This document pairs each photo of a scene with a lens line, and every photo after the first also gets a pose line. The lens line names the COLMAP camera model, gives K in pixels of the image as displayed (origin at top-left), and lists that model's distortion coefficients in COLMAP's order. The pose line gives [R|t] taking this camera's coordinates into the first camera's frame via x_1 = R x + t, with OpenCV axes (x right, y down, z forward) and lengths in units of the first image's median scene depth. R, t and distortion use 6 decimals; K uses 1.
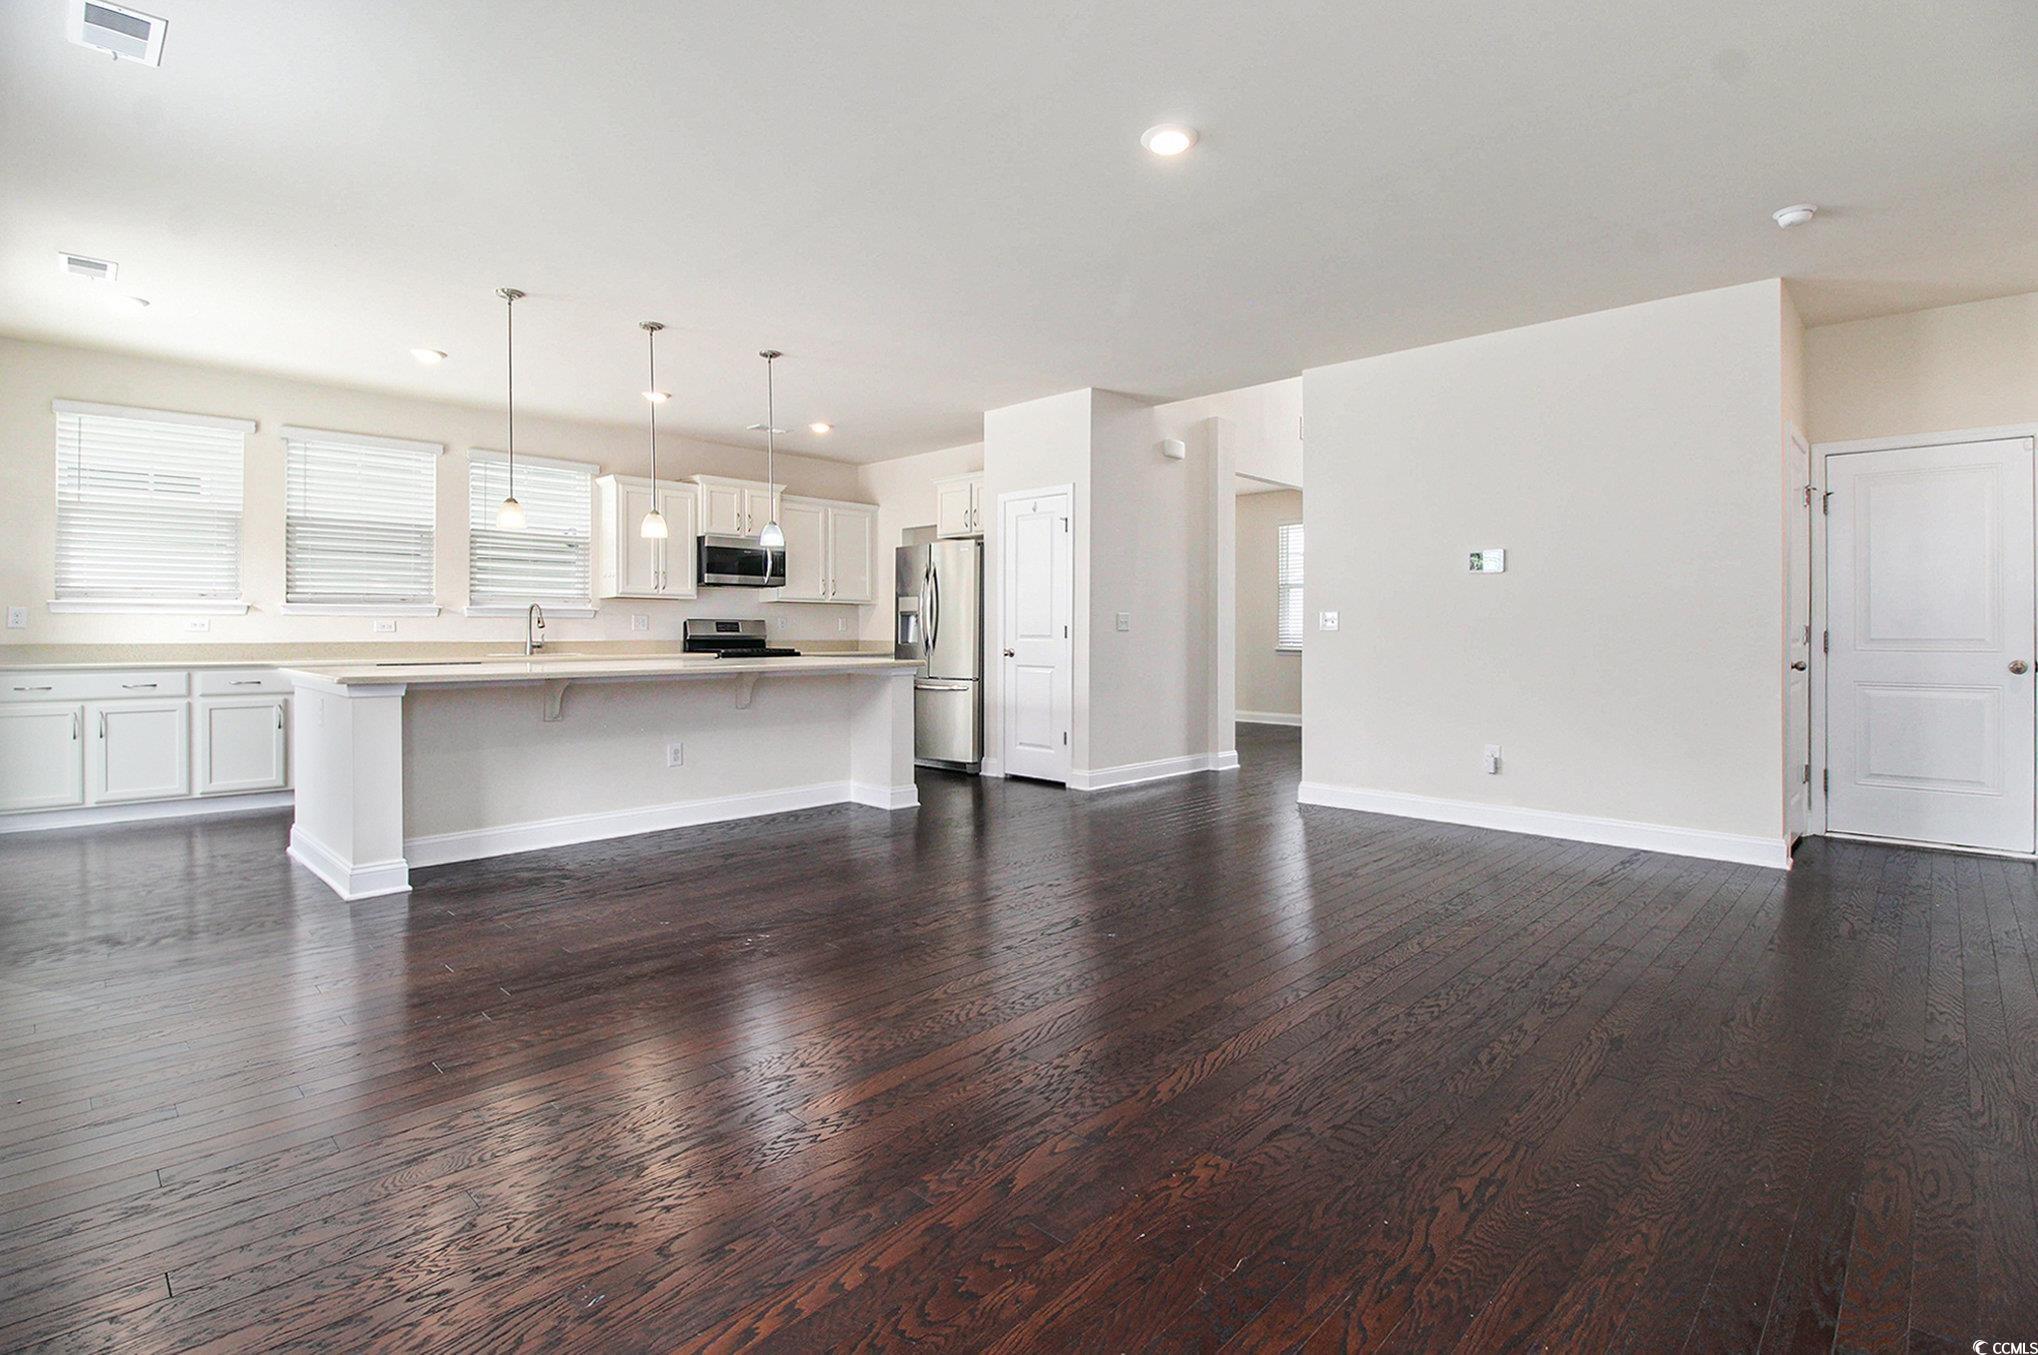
lens RADIAL K [[959.6, 0, 993.2], [0, 959.6, 638.5], [0, 0, 1]] dist [-0.008550, -0.003321]
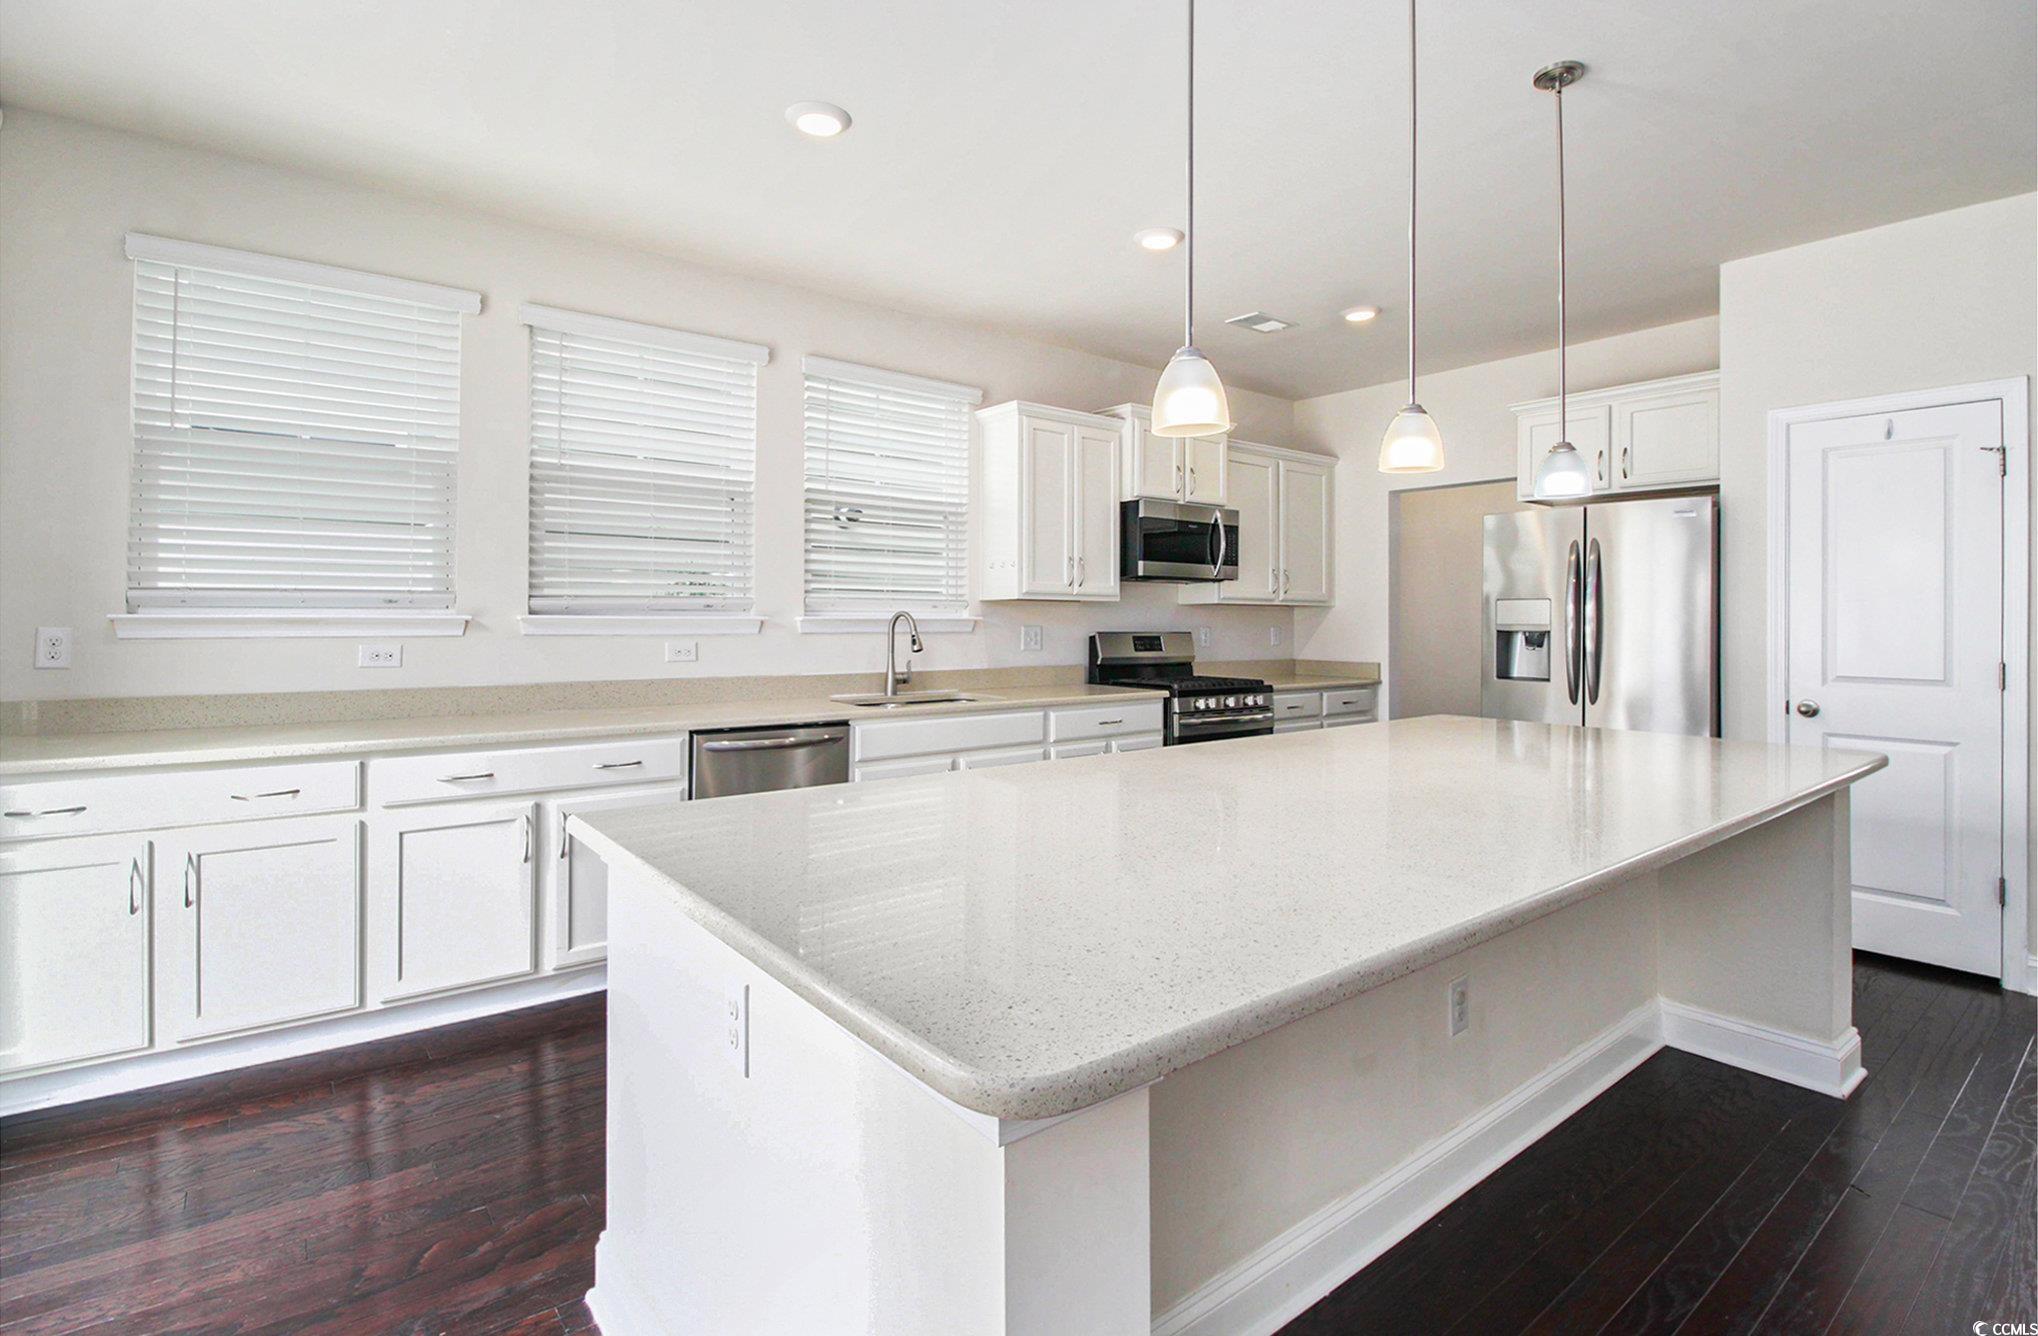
lens RADIAL K [[954.5, 0, 1024.1], [0, 954.5, 615.3], [0, 0, 1]] dist [-0.003162, -0.002606]
pose [[0.993695, 0.002406, -0.112091, -0.343631], [-0.003711, 0.999928, -0.011439, -0.028021], [0.112056, 0.011783, 0.993632, 0.419245]]
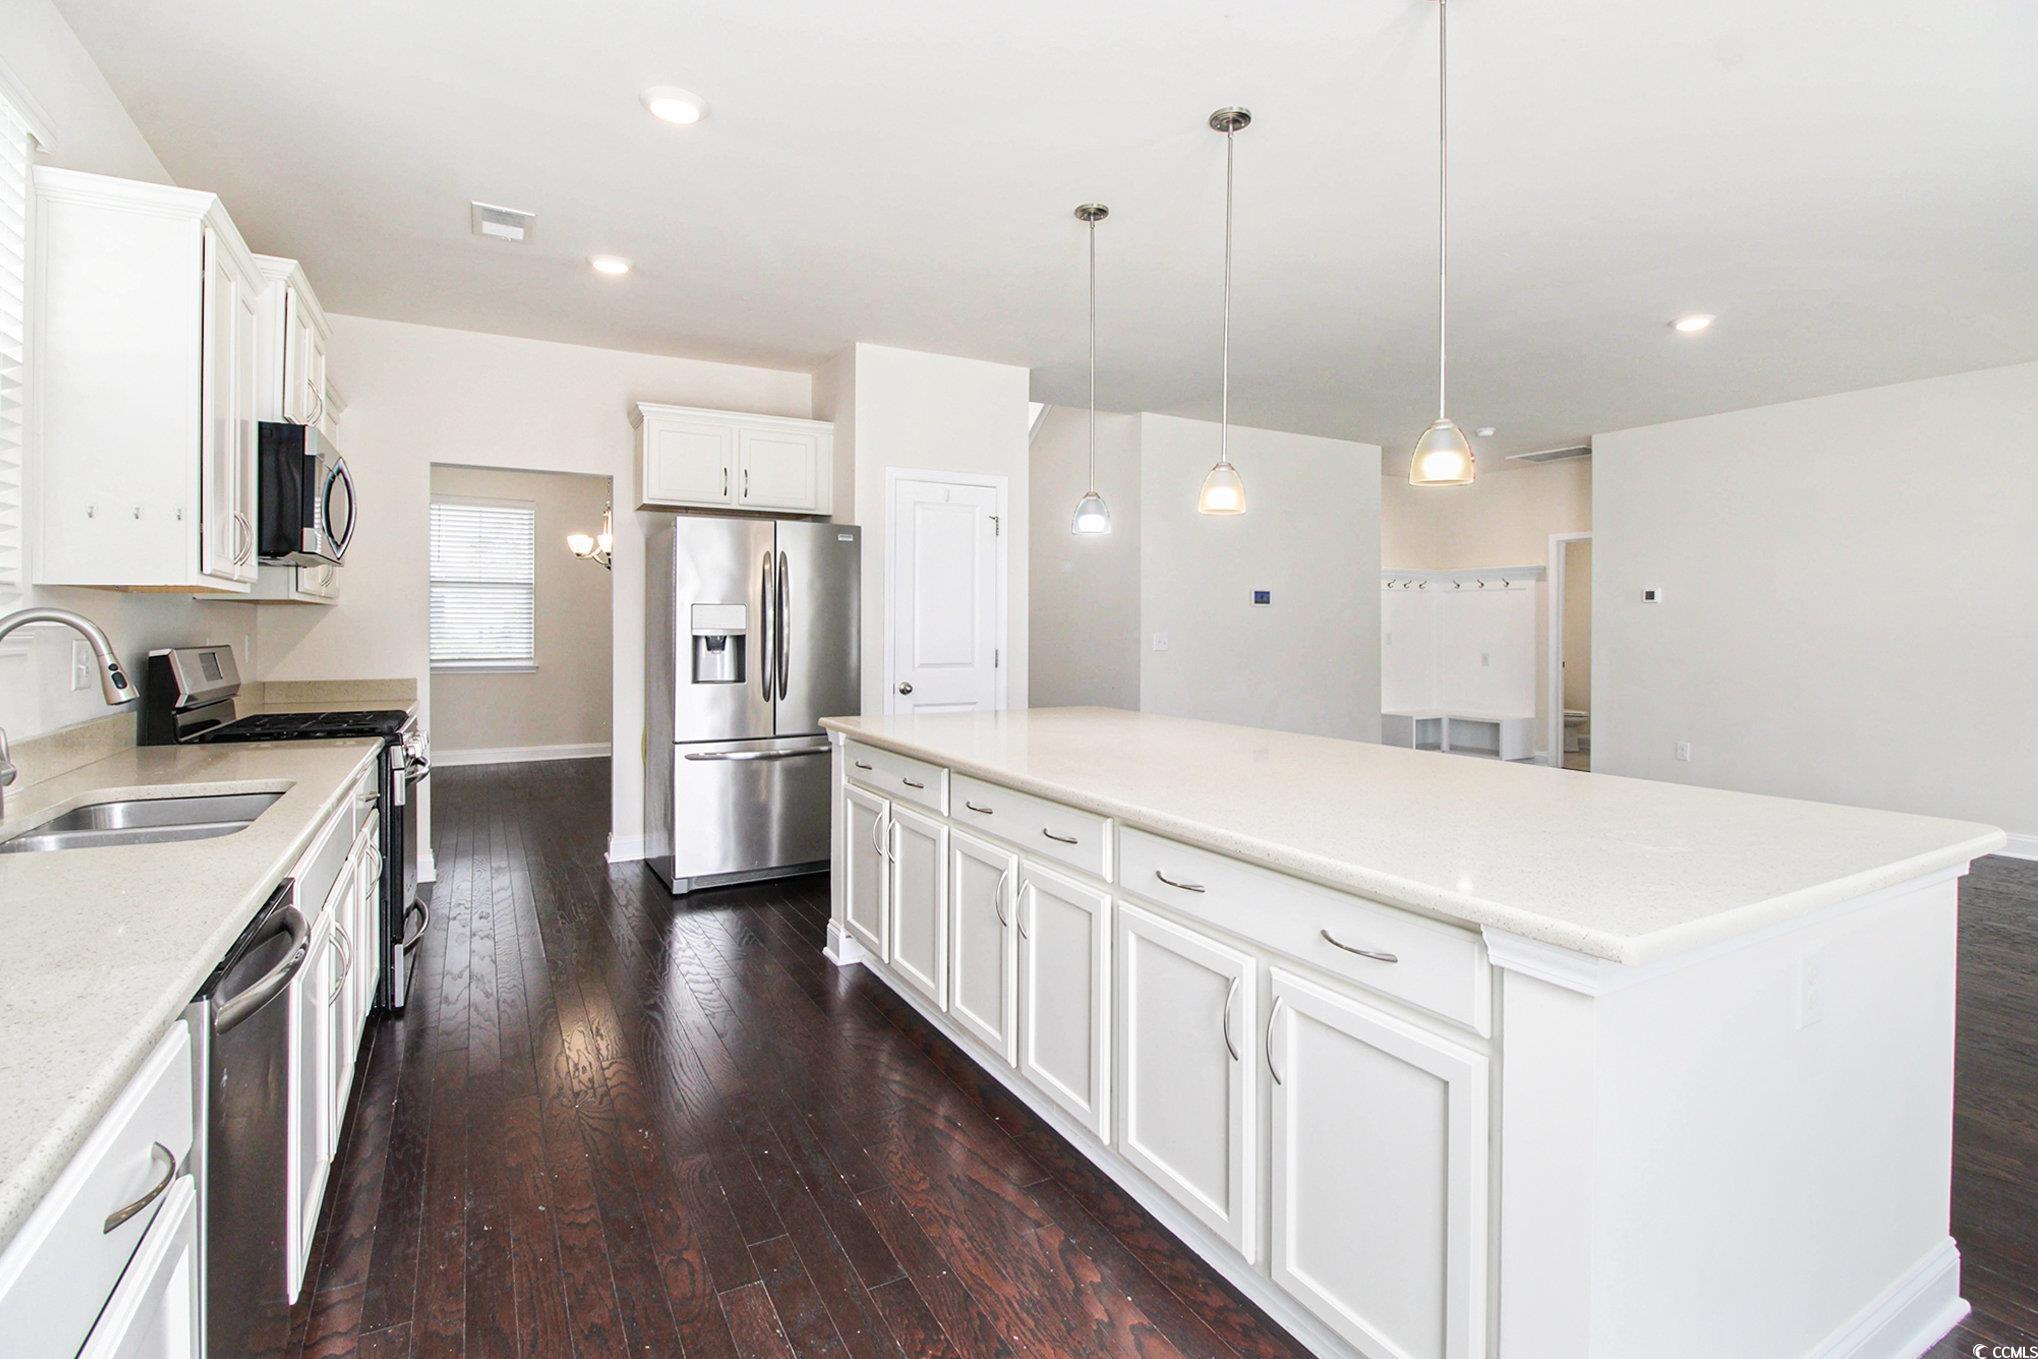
lens RADIAL K [[959.6, 0, 1087.8], [0, 959.6, 631.6], [0, 0, 1]] dist [-0.008550, -0.003321]
pose [[0.261028, -0.005333, 0.965317, -0.632522], [0.005671, 0.999976, 0.003991, -0.029499], [-0.965315, 0.004433, 0.261052, 0.660095]]
